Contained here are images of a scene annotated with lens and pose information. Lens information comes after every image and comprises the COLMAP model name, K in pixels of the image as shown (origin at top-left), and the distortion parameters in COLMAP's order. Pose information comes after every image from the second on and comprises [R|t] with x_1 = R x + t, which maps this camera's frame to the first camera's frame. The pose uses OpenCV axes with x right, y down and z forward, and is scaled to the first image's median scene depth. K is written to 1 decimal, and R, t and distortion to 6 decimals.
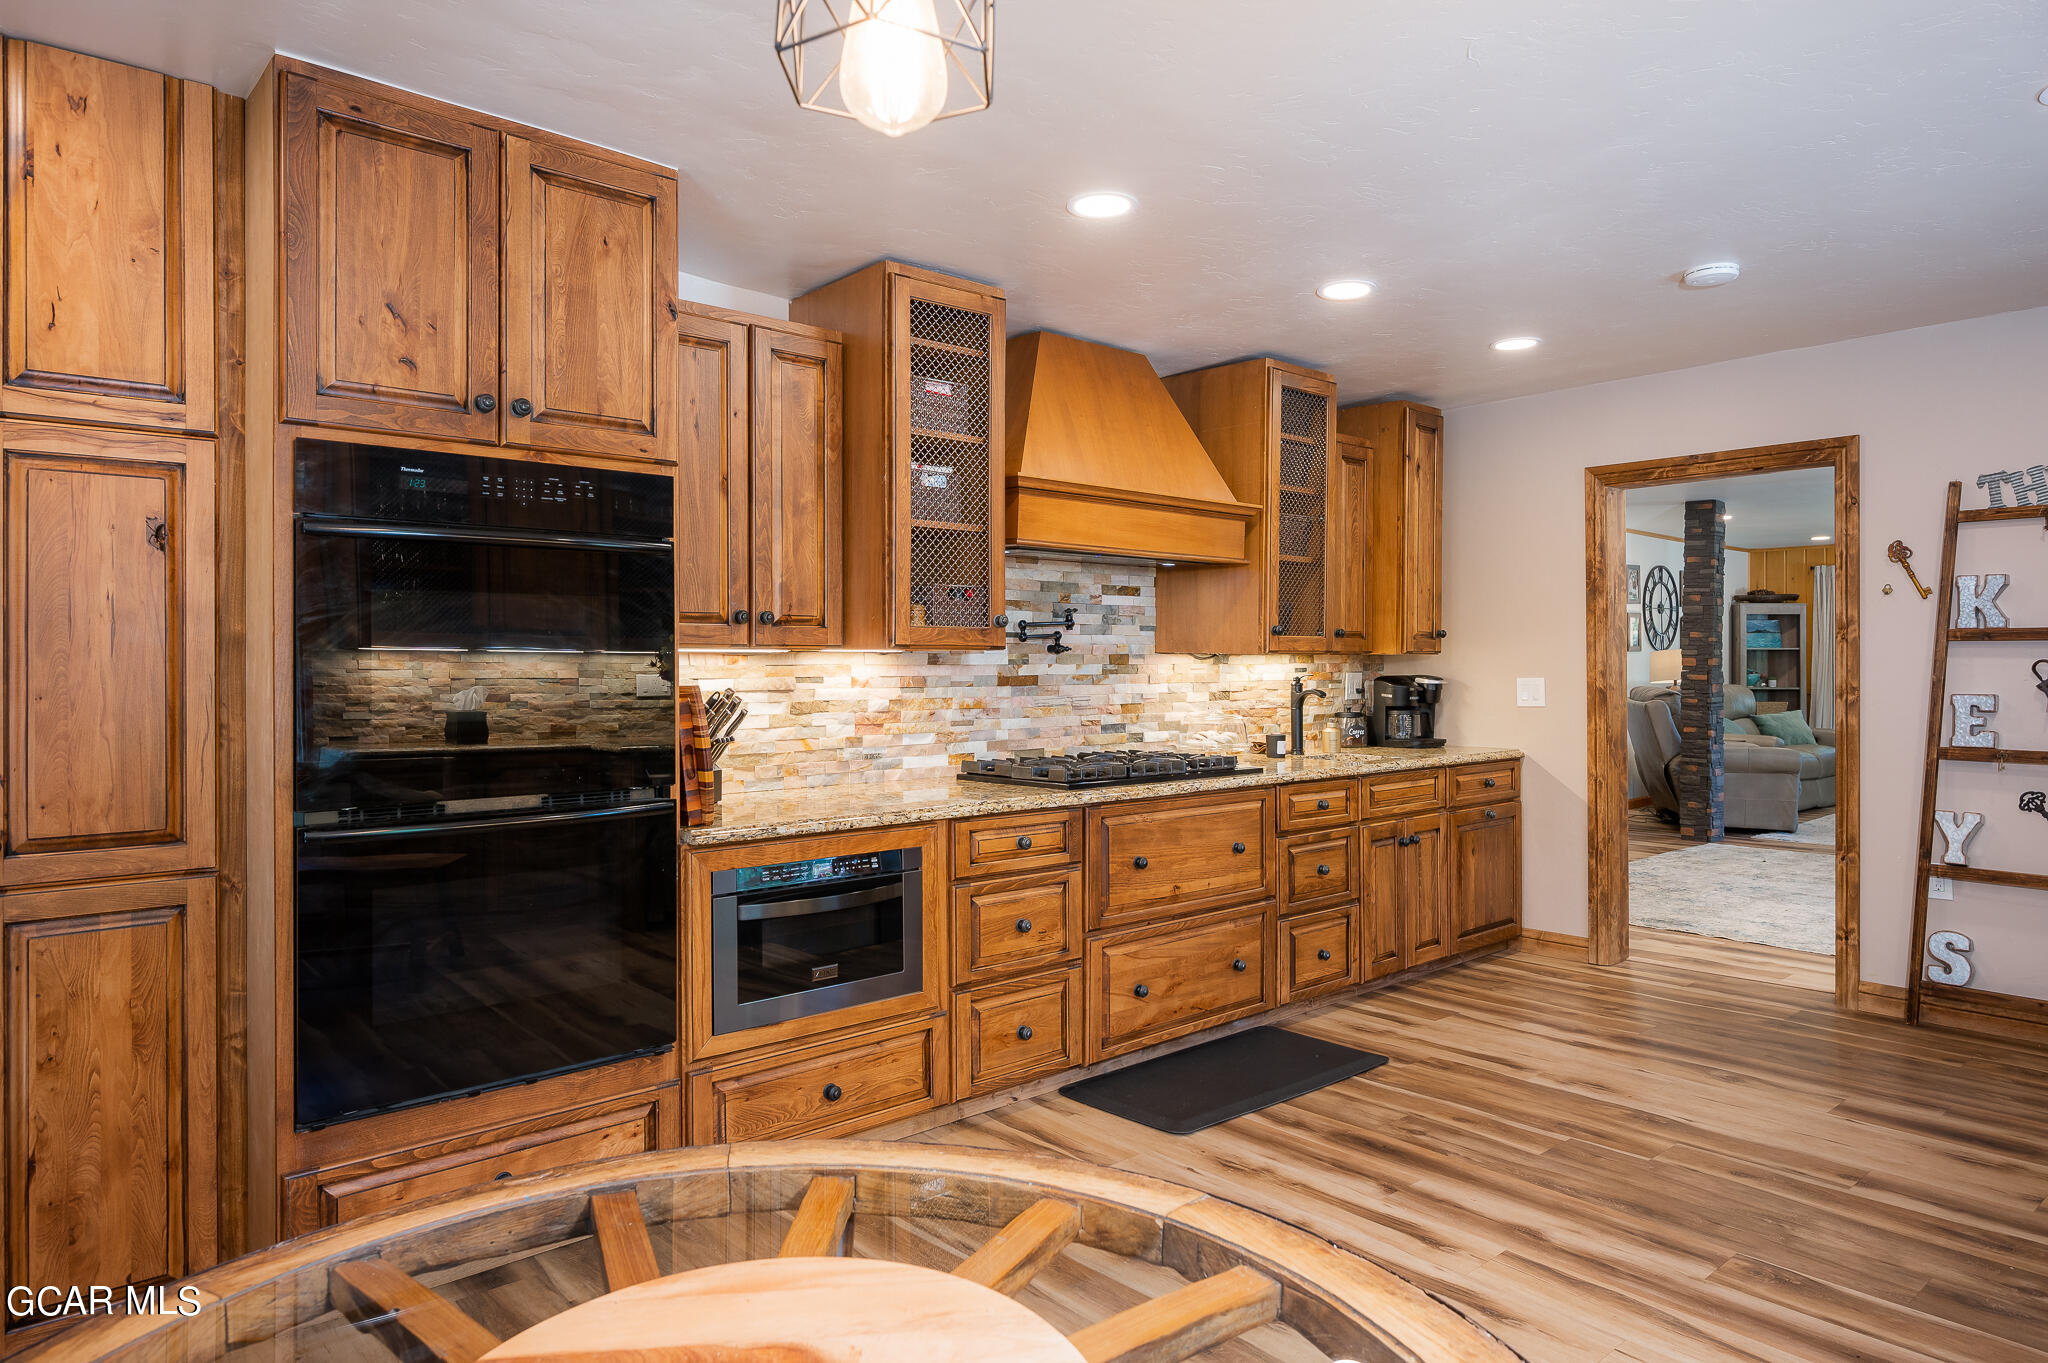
lens RADIAL K [[1314.2, 0, 1025.5], [0, 1314.2, 665.4], [0, 0, 1]] dist [-0.003368, 0.001804]
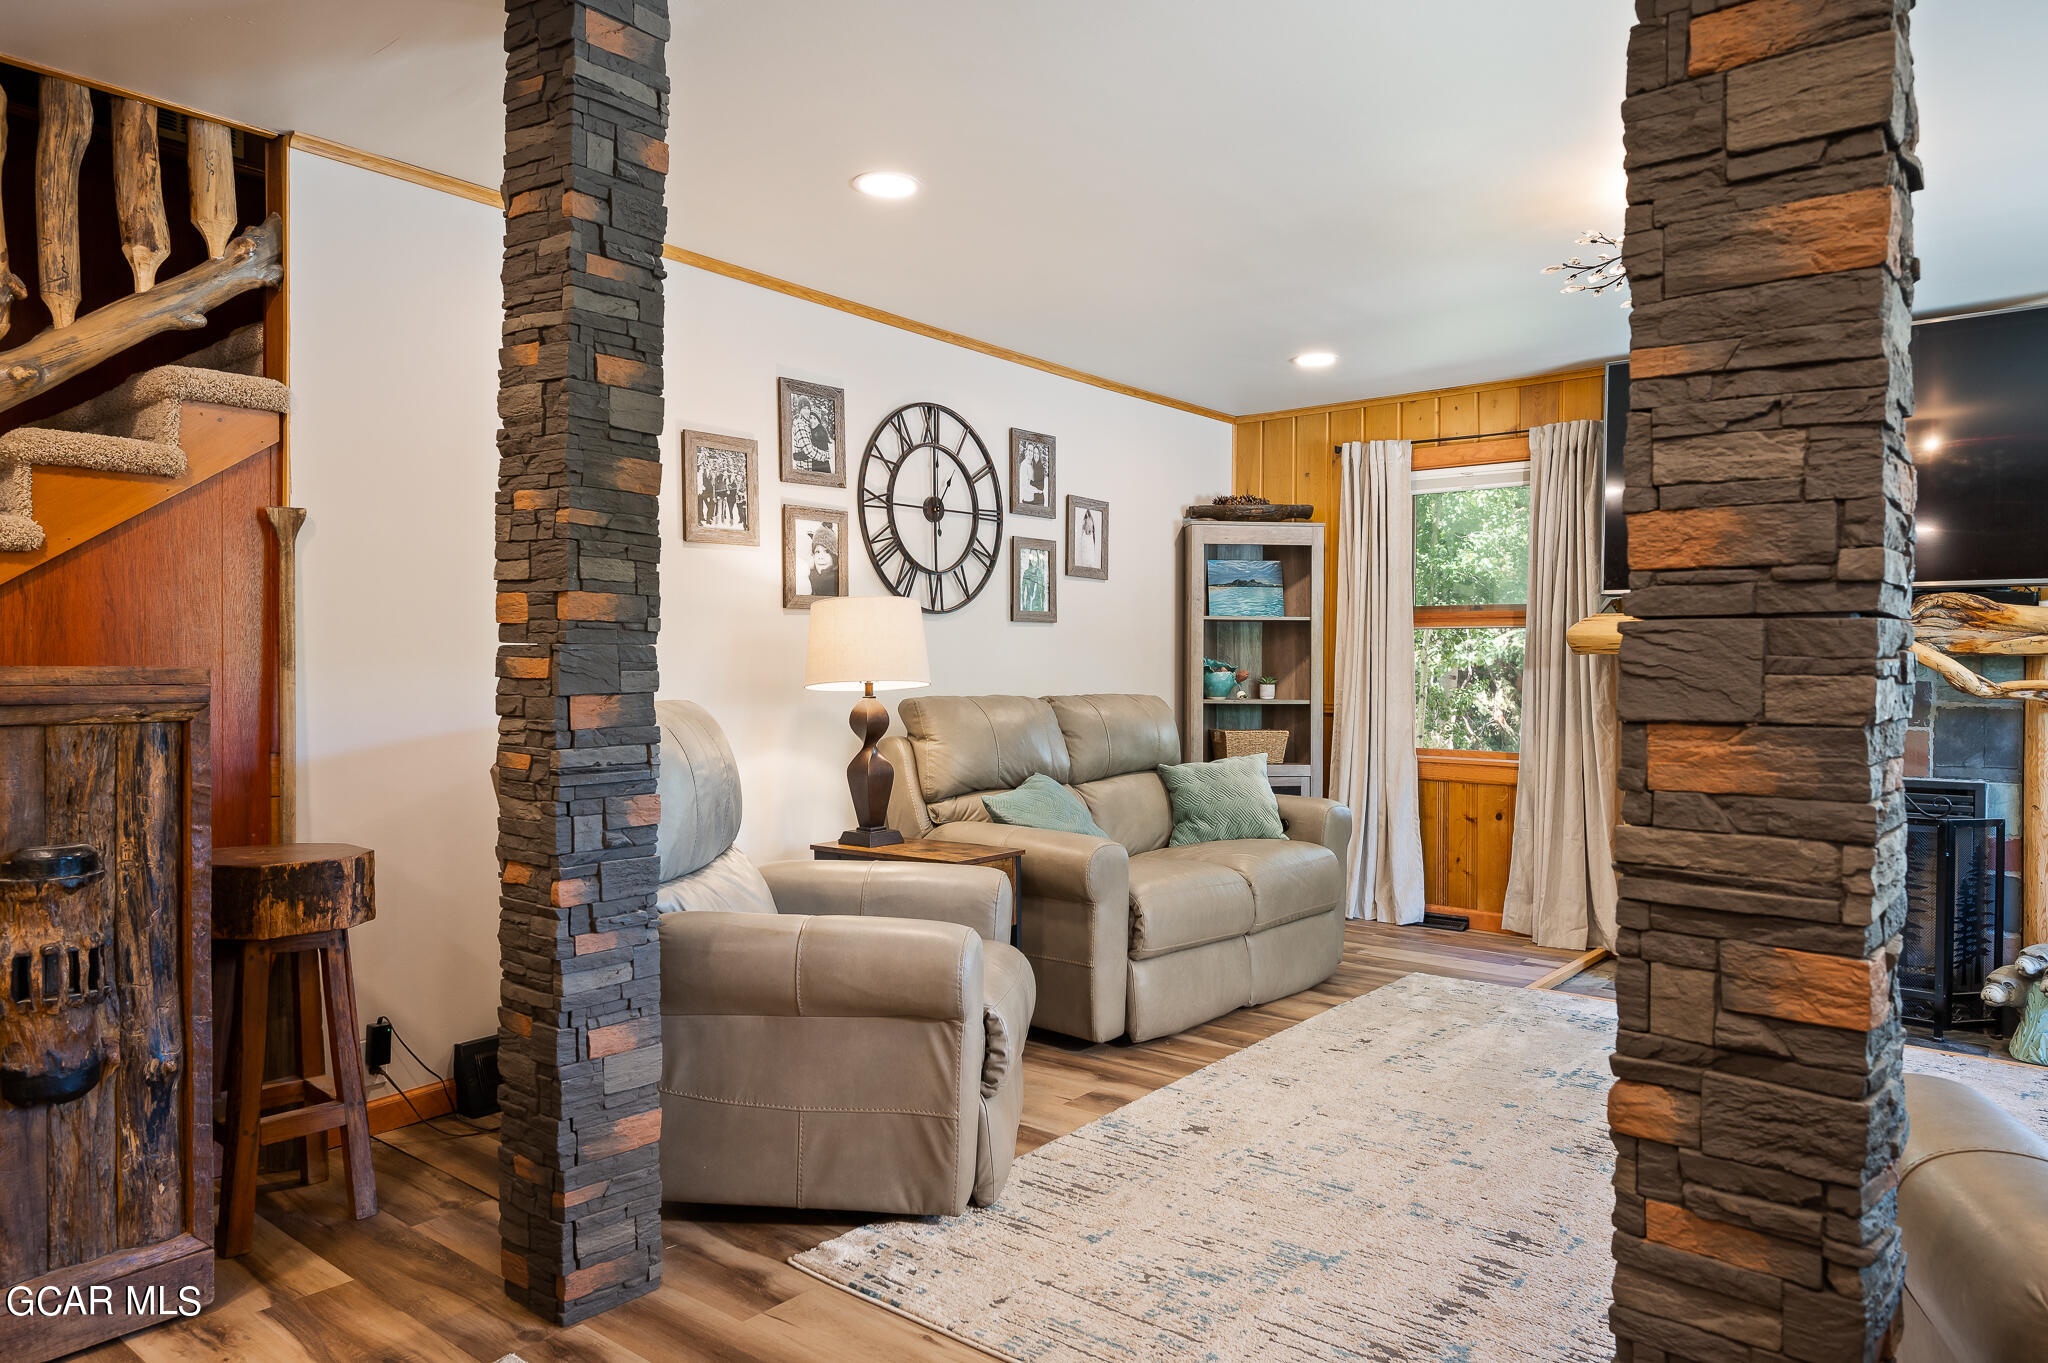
lens RADIAL K [[1314.2, 0, 1023.2], [0, 1314.2, 679.0], [0, 0, 1]] dist [-0.003368, 0.001804]
pose [[0.990483, 0.003209, 0.137601, 1.087084], [-0.004101, 0.999972, 0.006197, 0.017270], [-0.137578, -0.006702, 0.990468, 1.403017]]
